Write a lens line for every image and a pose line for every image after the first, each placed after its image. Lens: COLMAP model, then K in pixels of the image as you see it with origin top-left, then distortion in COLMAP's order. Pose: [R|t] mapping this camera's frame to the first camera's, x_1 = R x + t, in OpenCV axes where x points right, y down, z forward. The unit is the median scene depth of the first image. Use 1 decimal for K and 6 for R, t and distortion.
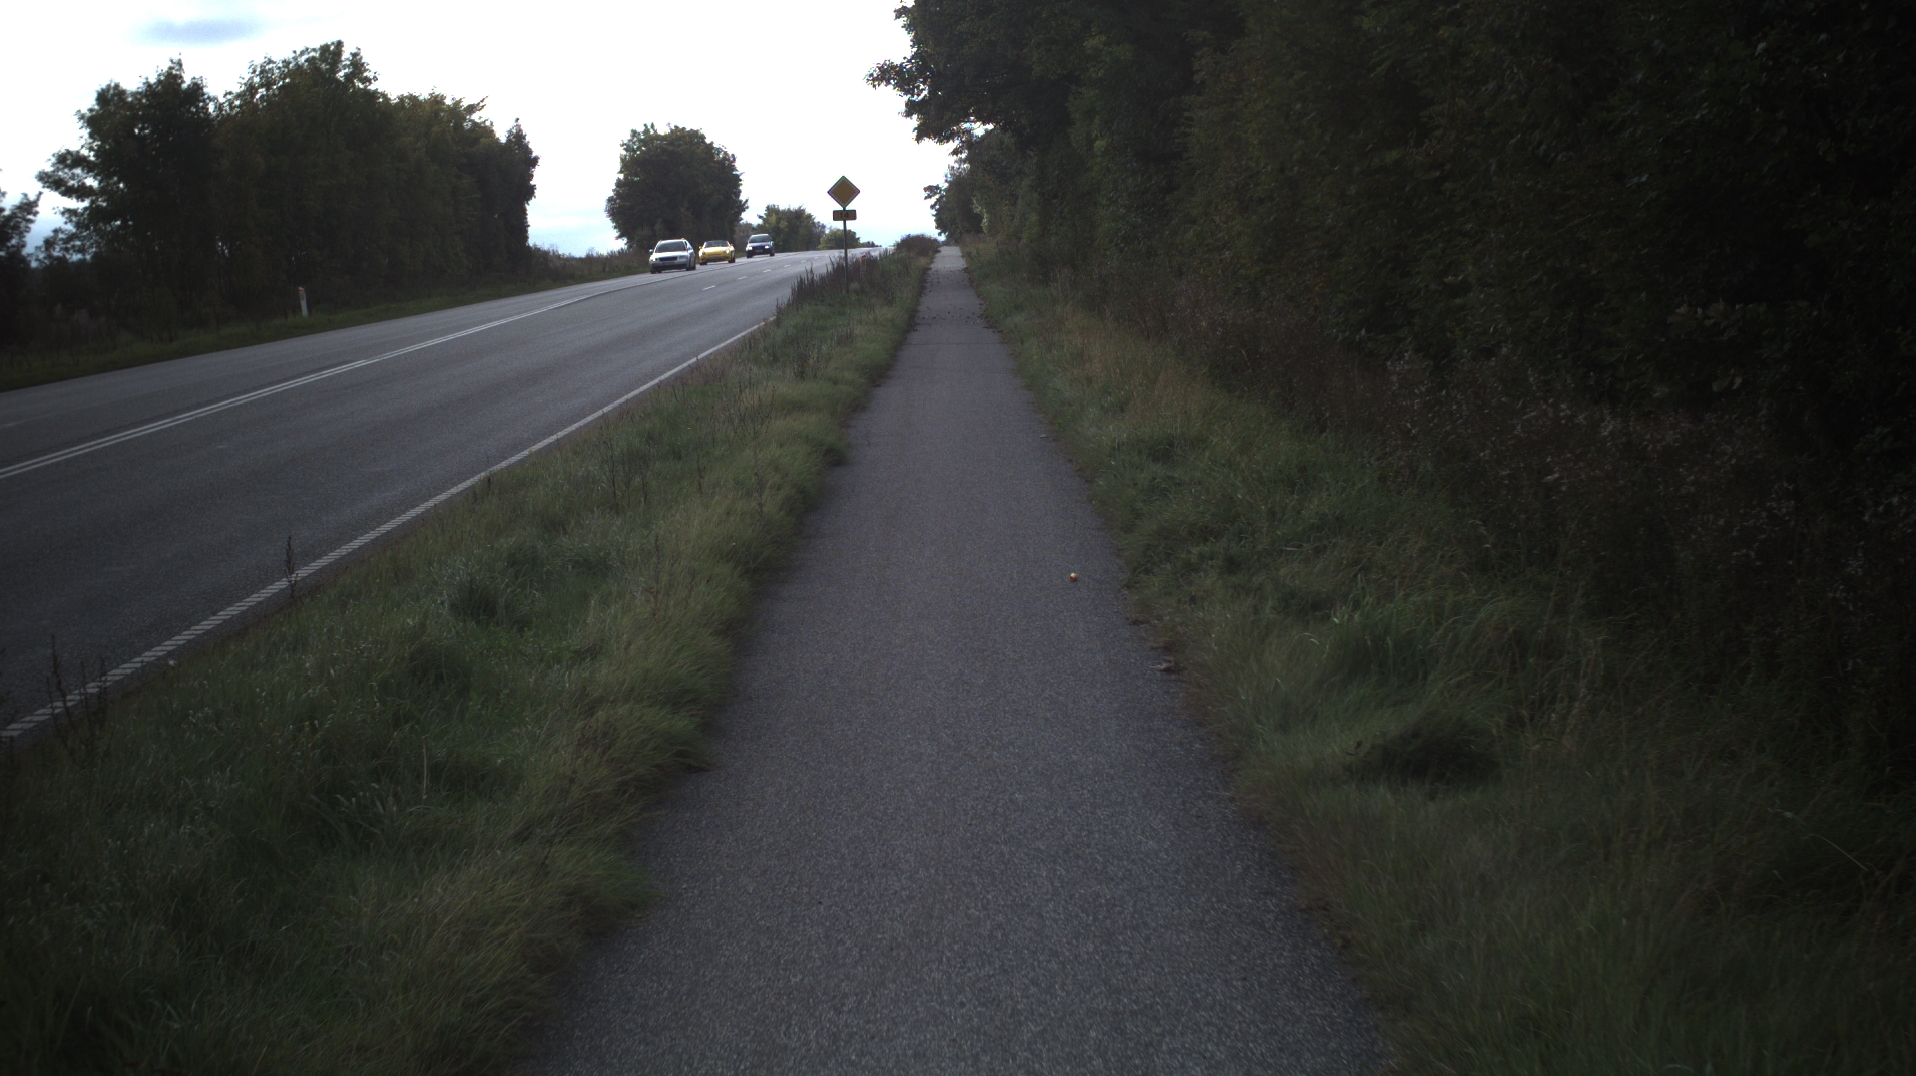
lens RADIAL K [[6727.4, 0, 959.8], [0, 6727.4, 534.6], [0, 0, 1]] dist [-0.614984, 0.000000]
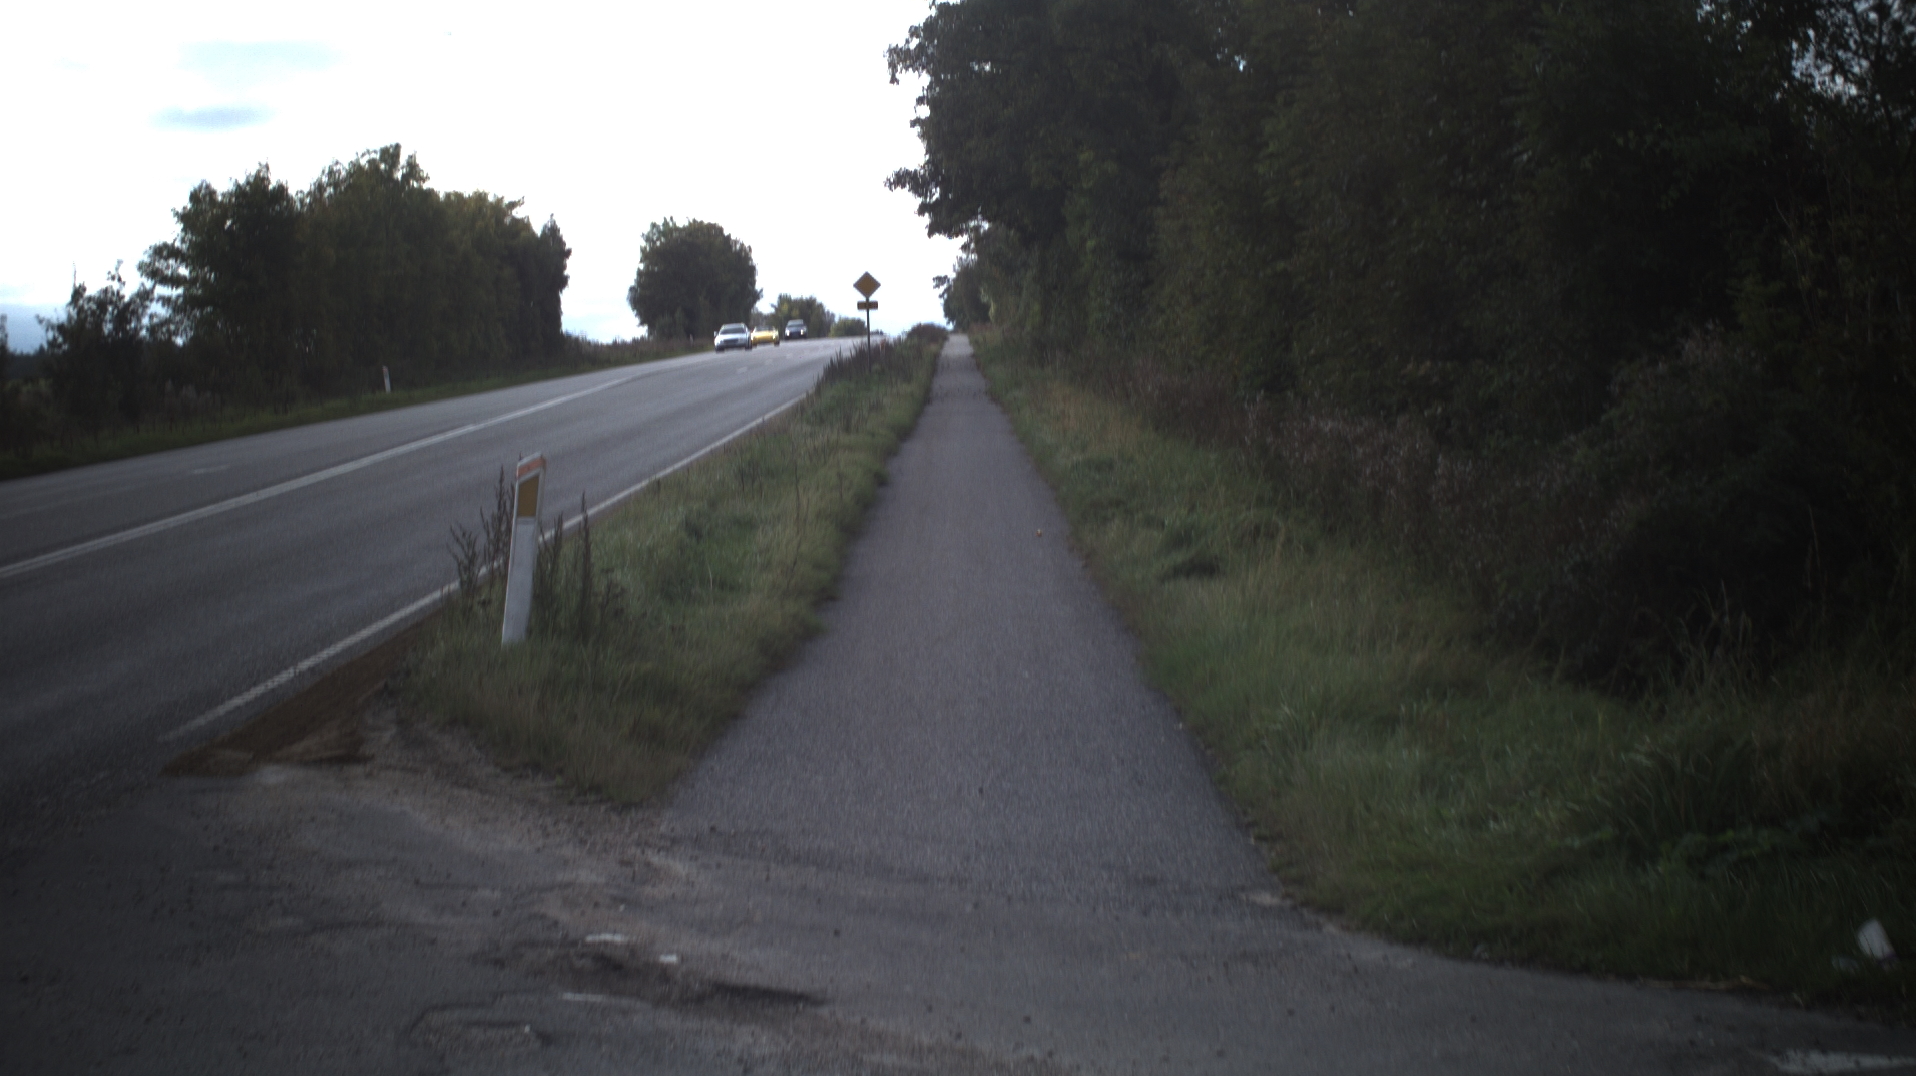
lens RADIAL K [[7441.7, 0, 955.1], [0, 7441.7, 540.0], [0, 0, 1]] dist [-0.758428, 0.000000]
pose [[0.999995, 0.002650, -0.001490, -0.000234], [-0.002673, 0.999873, -0.015736, 0.012718], [0.001448, 0.015739, 0.999875, -0.275153]]
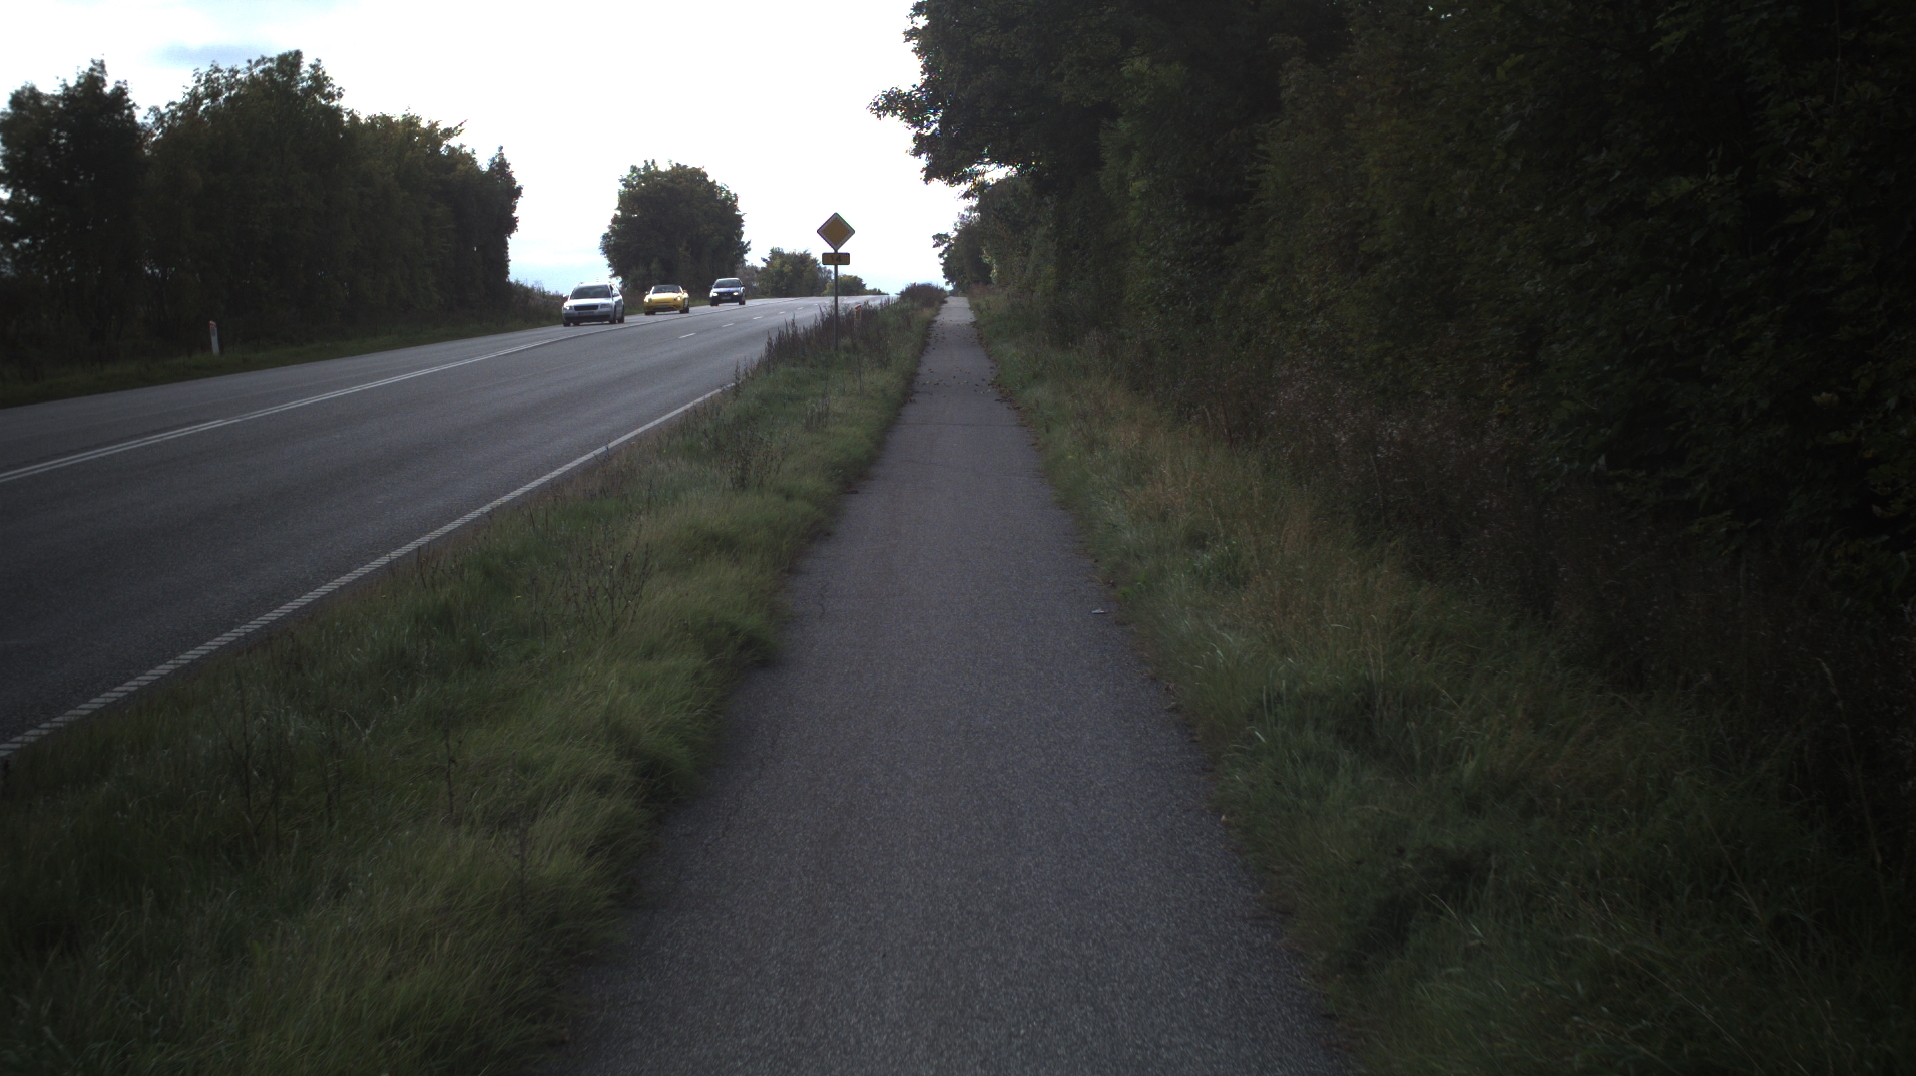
lens RADIAL K [[6136.3, 0, 959.3], [0, 6136.3, 537.3], [0, 0, 1]] dist [-0.491662, 0.000000]
pose [[0.999449, 0.033190, 0.000335, -0.000549], [-0.033189, 0.999444, -0.003311, -0.010219], [-0.000445, 0.003298, 0.999994, 0.222948]]
